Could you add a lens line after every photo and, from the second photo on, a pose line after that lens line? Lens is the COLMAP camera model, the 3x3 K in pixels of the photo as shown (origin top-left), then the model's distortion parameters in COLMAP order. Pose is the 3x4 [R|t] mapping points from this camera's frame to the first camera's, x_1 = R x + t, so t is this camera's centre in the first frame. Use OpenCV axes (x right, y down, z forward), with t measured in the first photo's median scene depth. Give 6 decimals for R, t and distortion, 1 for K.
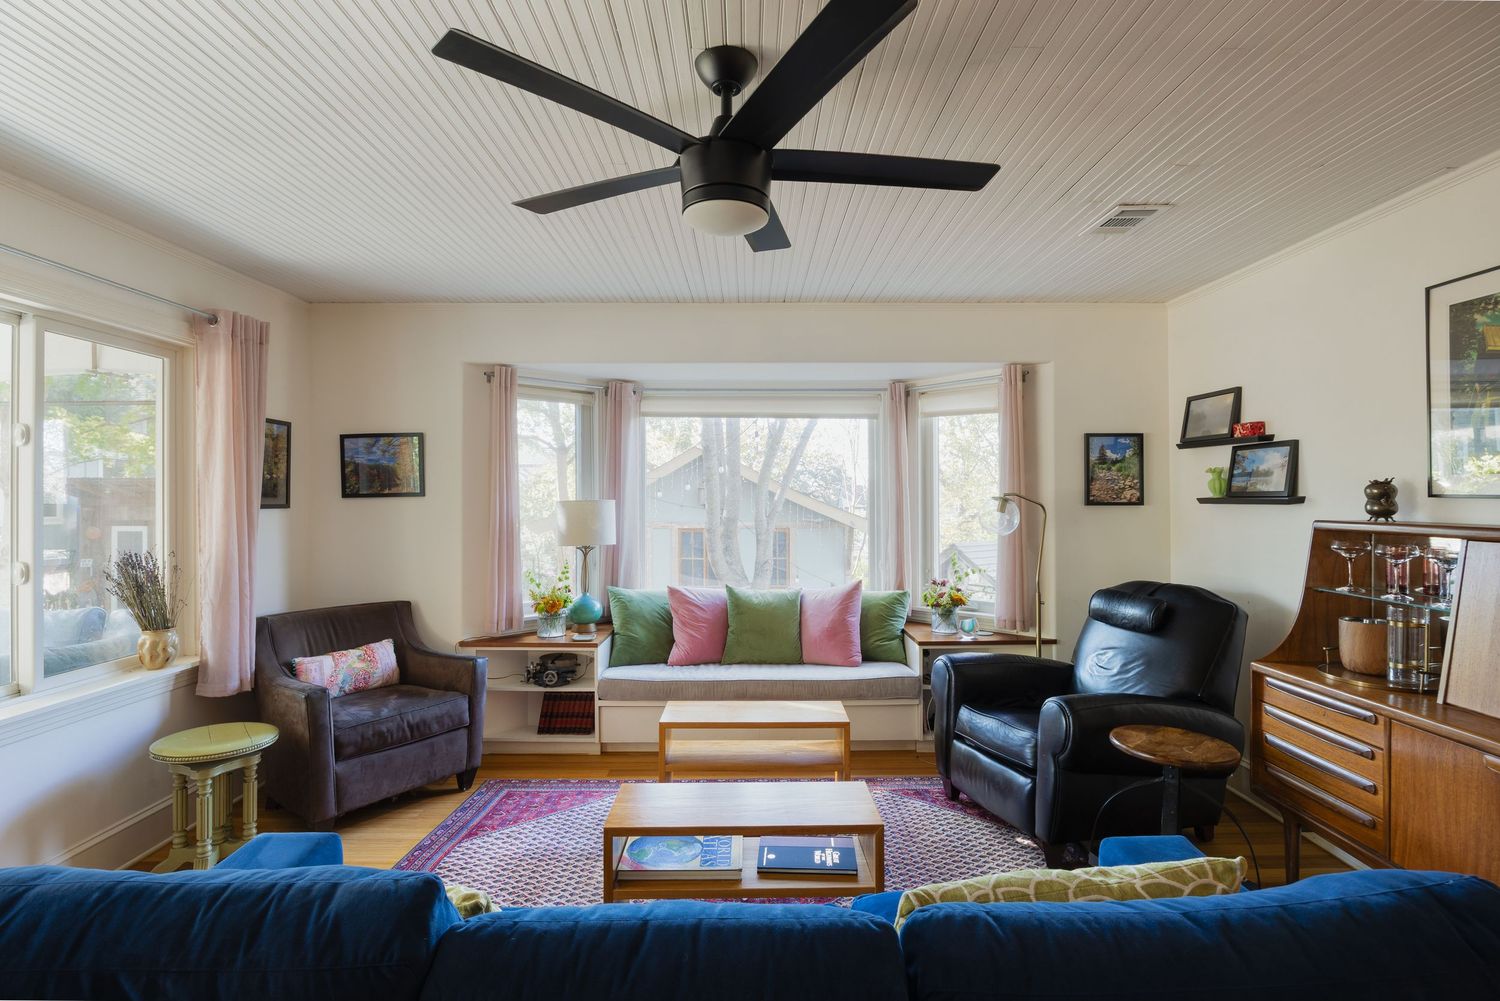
lens RADIAL K [[745.8, 0, 755.1], [0, 745.8, 489.5], [0, 0, 1]] dist [-0.015048, -0.000270]
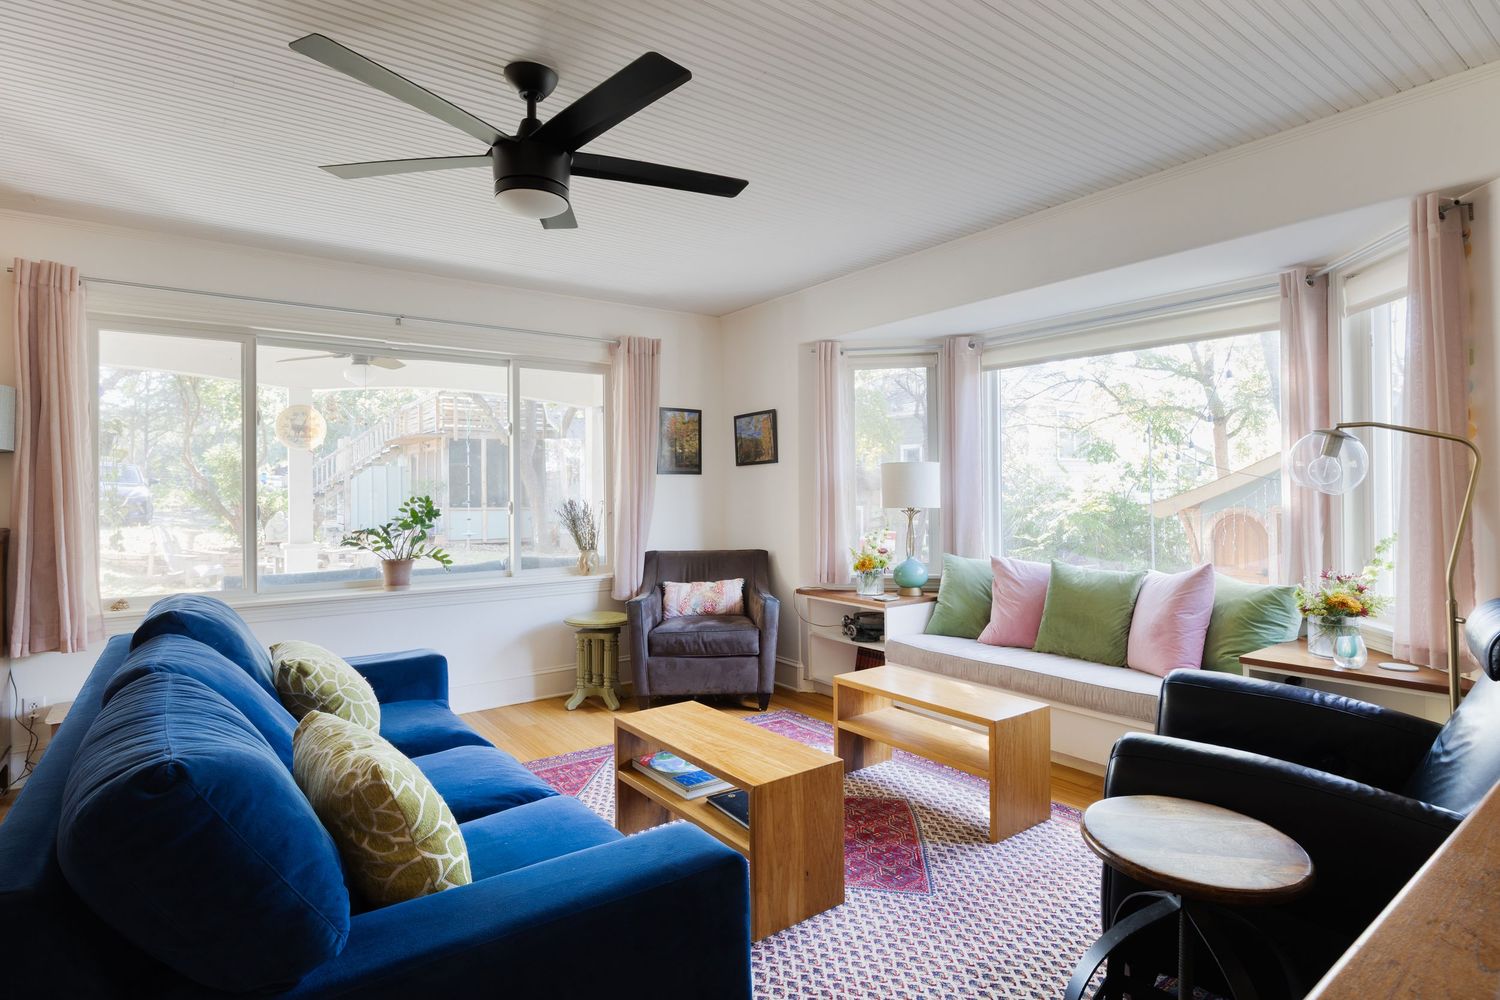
lens RADIAL K [[775.3, 0, 748.1], [0, 775.3, 489.1], [0, 0, 1]] dist [-0.001315, -0.000306]
pose [[0.582956, -0.006449, -0.812478, 0.535055], [0.016469, 0.999857, 0.003880, 0.045831], [0.812337, -0.015642, 0.582979, 0.249199]]
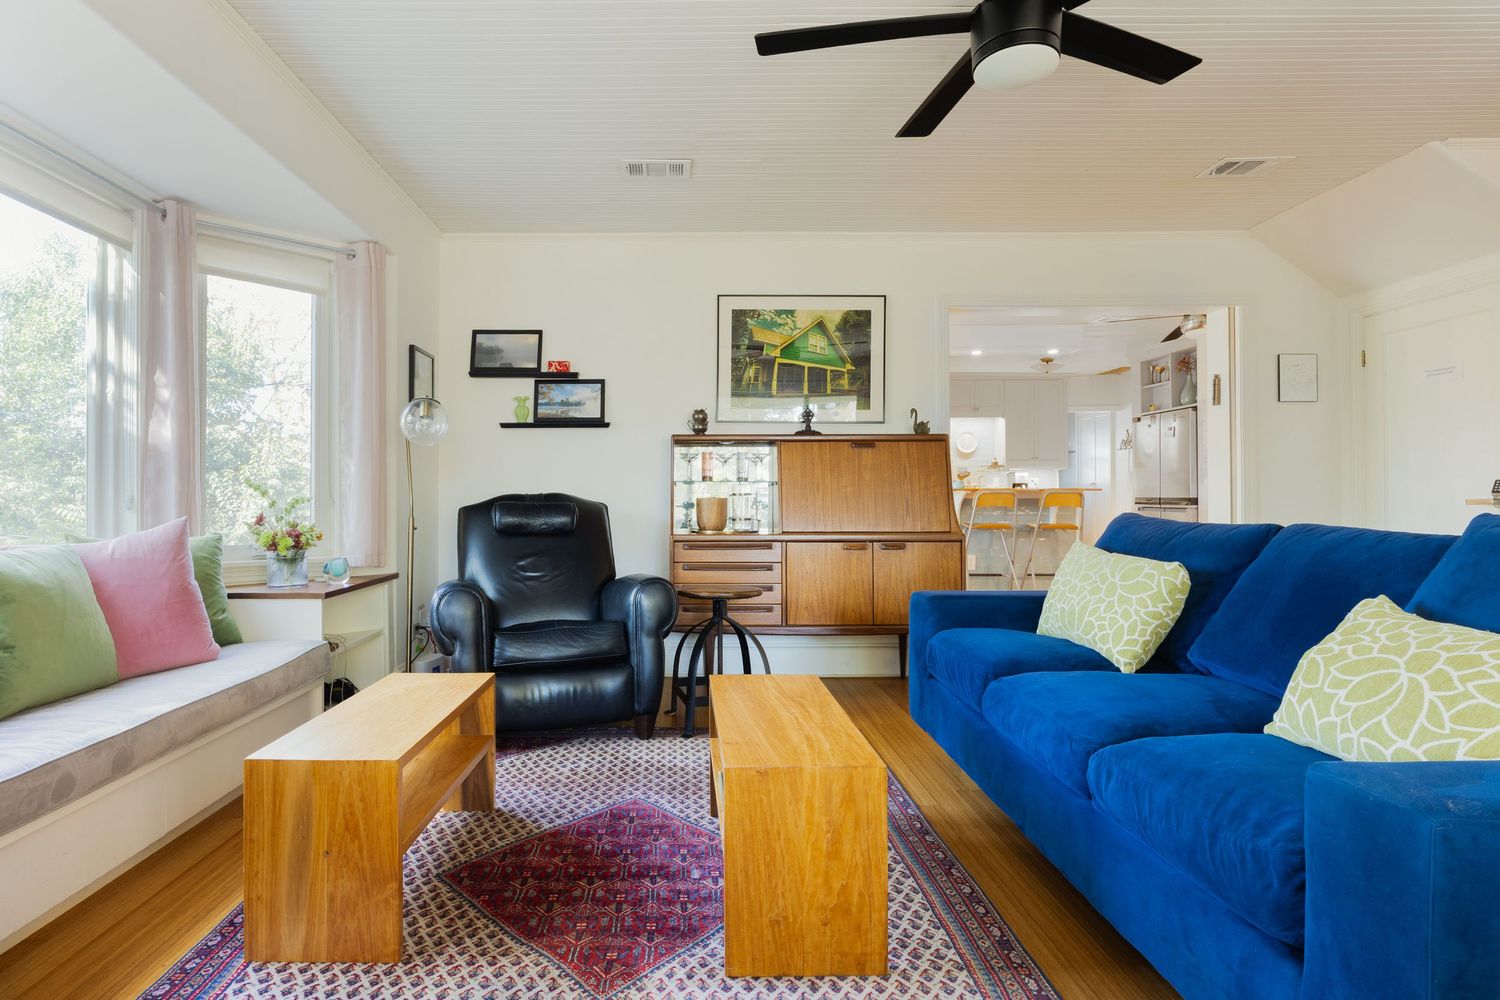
lens RADIAL K [[780.8, 0, 686.9], [0, 780.8, 495.0], [0, 0, 1]] dist [-0.003710, -0.000586]
pose [[0.011467, 0.007397, 0.999907, -0.520592], [-0.005294, 0.999959, -0.007337, 0.117187], [-0.999920, -0.005209, 0.011505, 0.660306]]
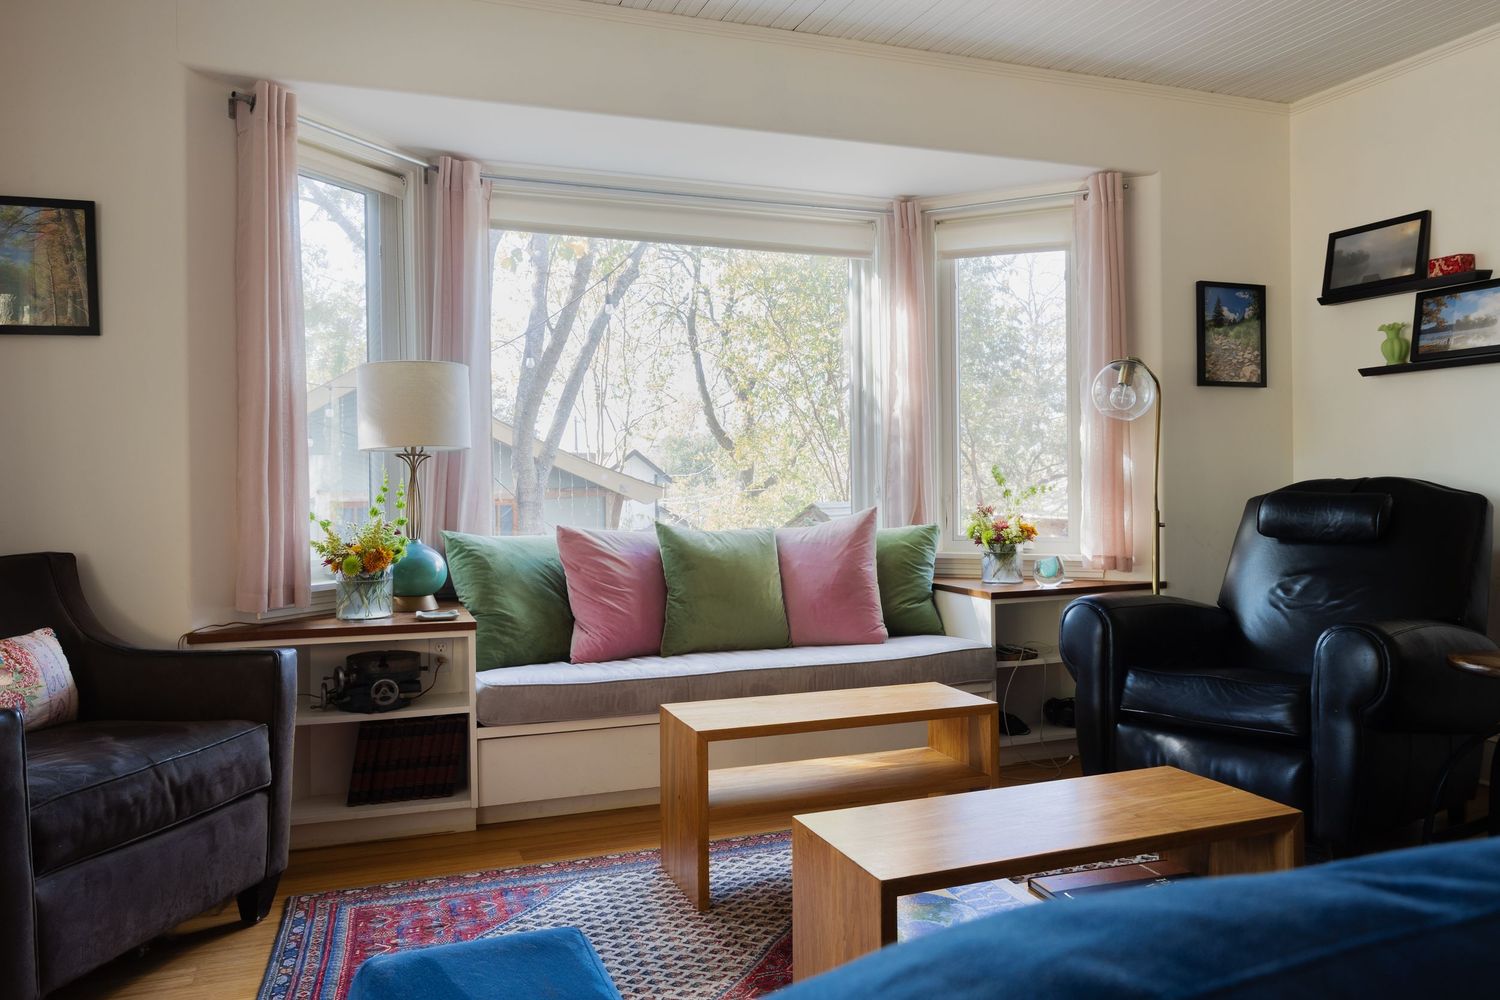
lens RADIAL K [[1099.6, 0, 760.9], [0, 1099.6, 481.7], [0, 0, 1]] dist [-0.002527, 0.002150]
pose [[0.937153, -0.008297, 0.348819, -0.298528], [0.005602, 0.999946, 0.008733, 0.101008], [-0.348873, -0.006230, 0.937149, 0.189146]]
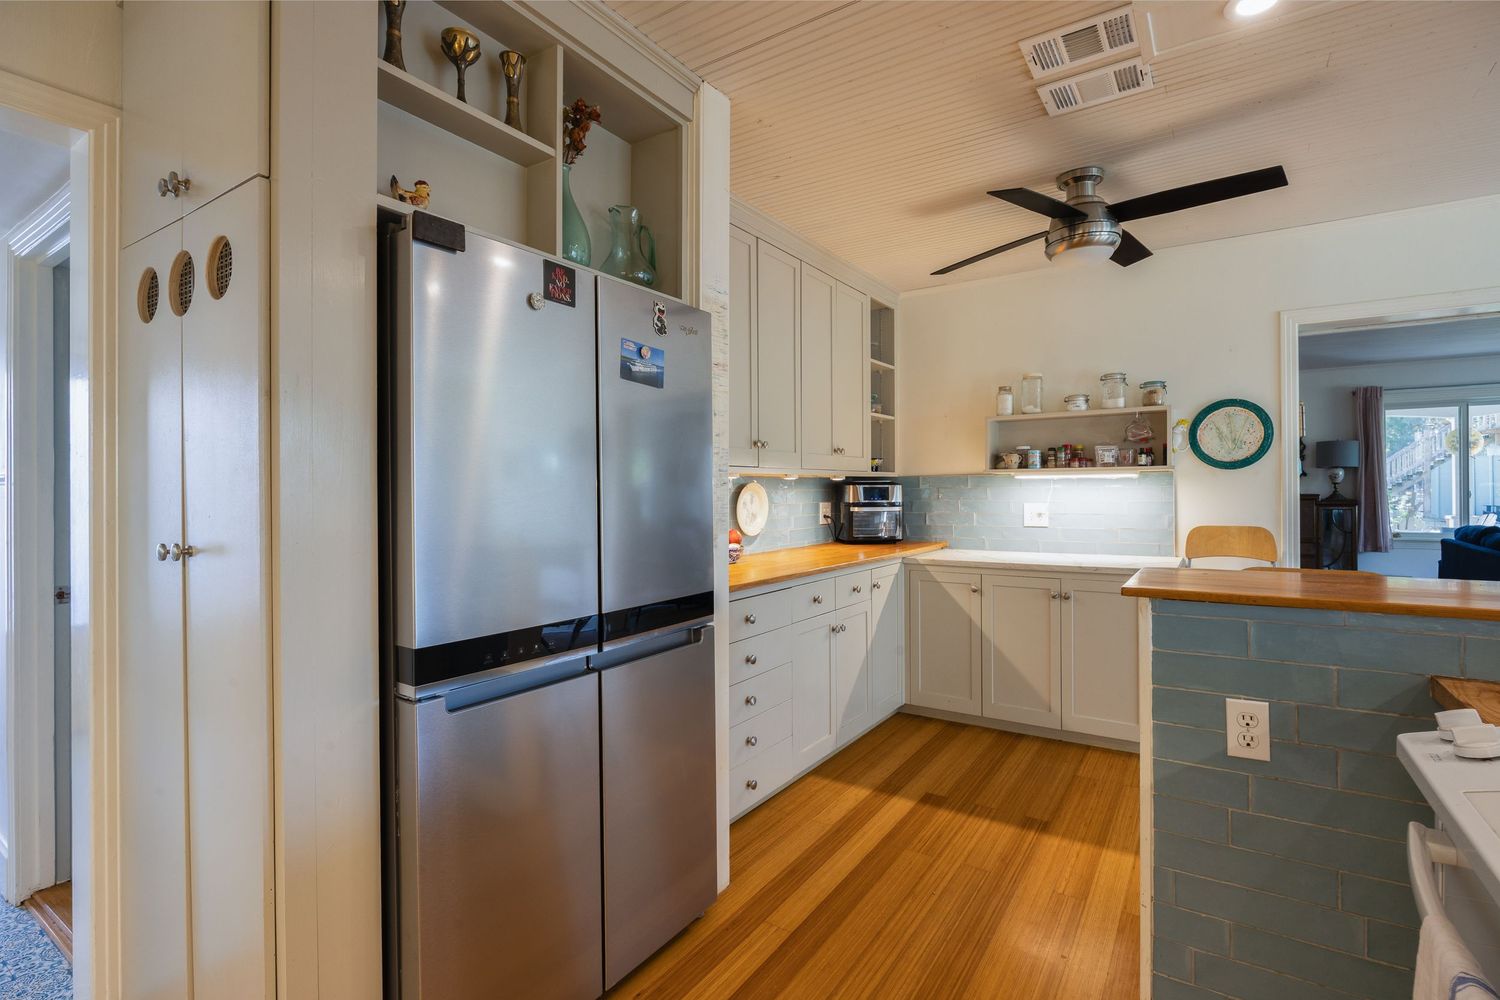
lens RADIAL K [[695.5, 0, 754.4], [0, 695.5, 495.0], [0, 0, 1]] dist [-0.011427, 0.000603]
pose [[-0.562610, 0.011271, -0.826646, 1.822912], [0.019330, 0.999813, 0.000476, 0.036790], [0.826496, -0.015711, -0.562723, -0.211963]]
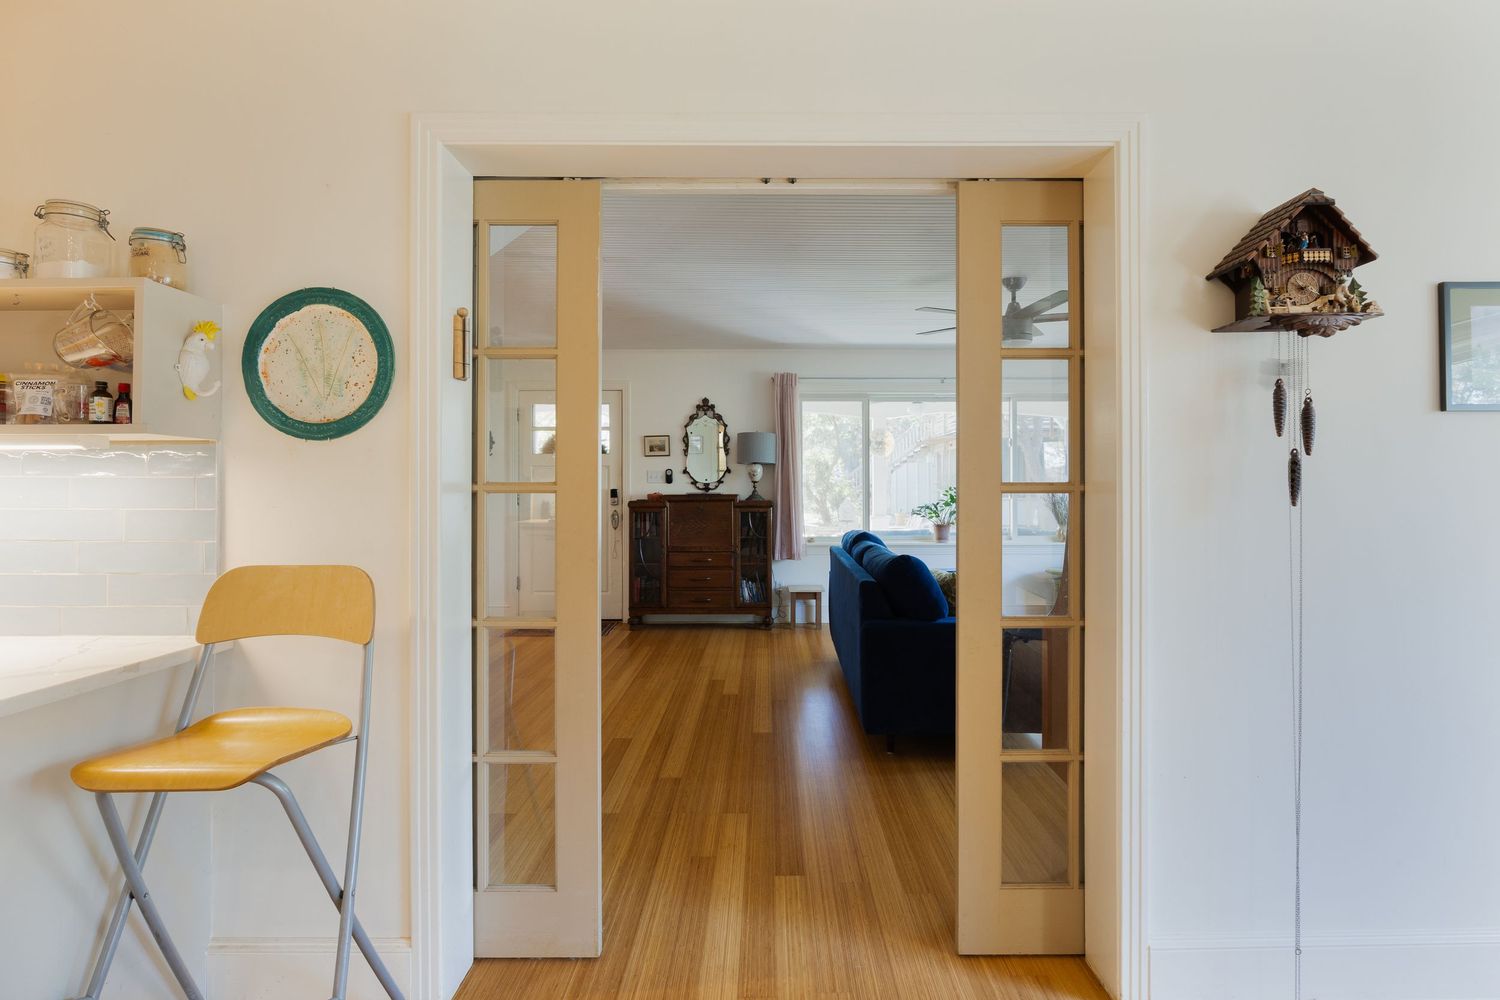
lens RADIAL K [[745.8, 0, 755.1], [0, 745.8, 489.0], [0, 0, 1]] dist [-0.015048, -0.000270]
pose [[-0.023366, 0.003336, -0.999721, 1.132303], [0.011649, 0.999927, 0.003064, 0.047733], [0.999659, -0.011574, -0.023403, 0.082399]]
